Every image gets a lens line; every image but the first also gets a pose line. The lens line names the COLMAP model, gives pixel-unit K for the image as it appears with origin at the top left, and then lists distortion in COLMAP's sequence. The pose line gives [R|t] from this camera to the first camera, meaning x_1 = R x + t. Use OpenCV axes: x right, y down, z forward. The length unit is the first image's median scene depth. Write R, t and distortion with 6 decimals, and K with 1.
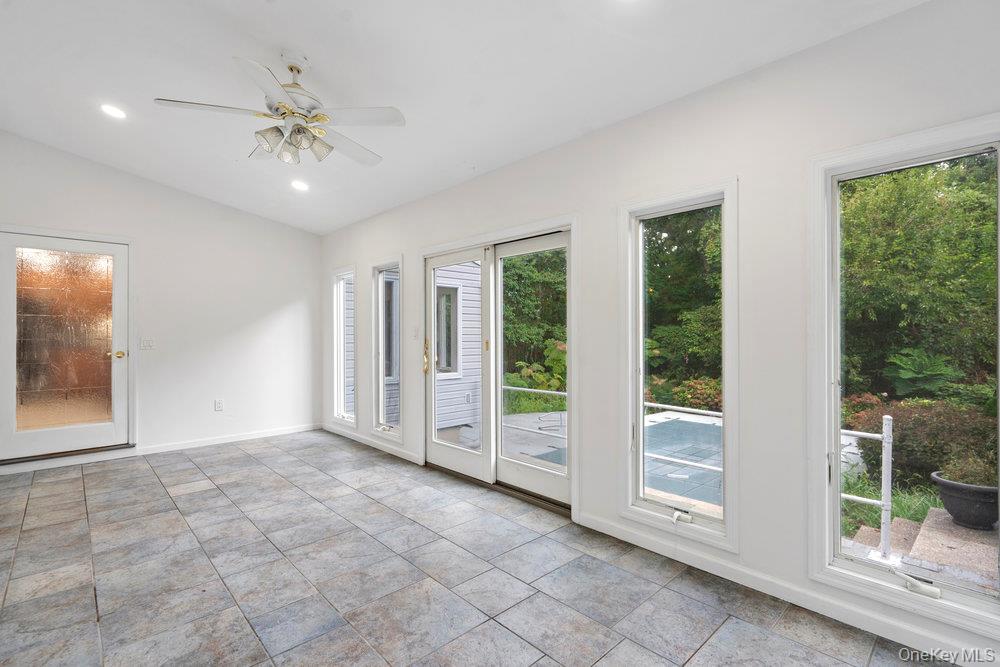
lens RADIAL K [[461.5, 0, 500.0], [0, 461.5, 333.0], [0, 0, 1]] dist [0.003043, 0.000523]
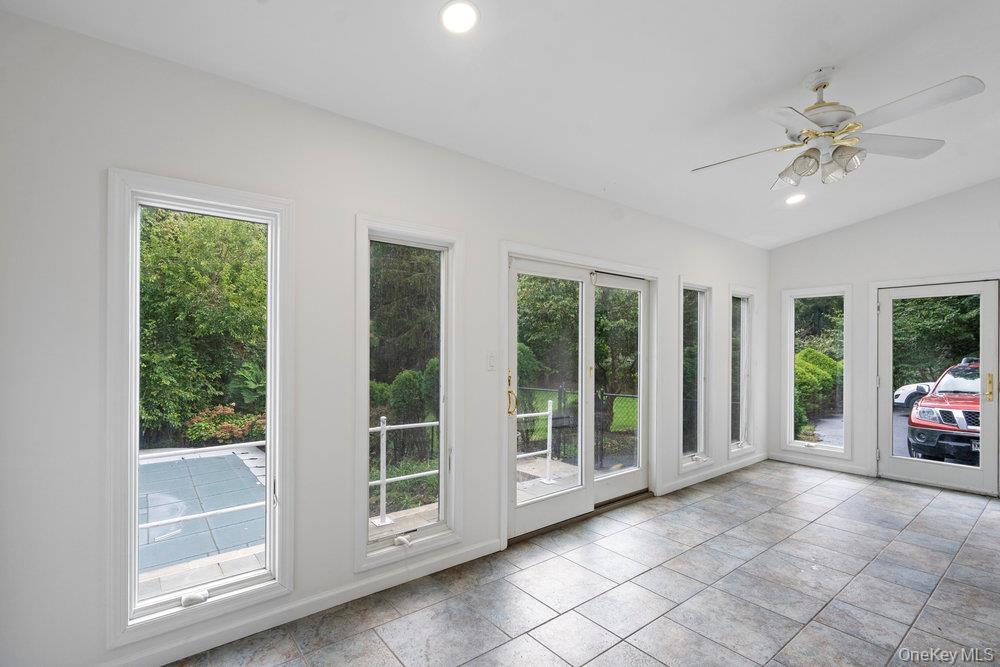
lens RADIAL K [[461.5, 0, 500.2], [0, 461.5, 343.1], [0, 0, 1]] dist [0.003043, 0.000523]
pose [[0.081984, 0.013671, 0.996540, -1.288018], [-0.004799, 0.999900, -0.013322, -0.026023], [-0.996622, -0.003690, 0.082042, 1.396422]]
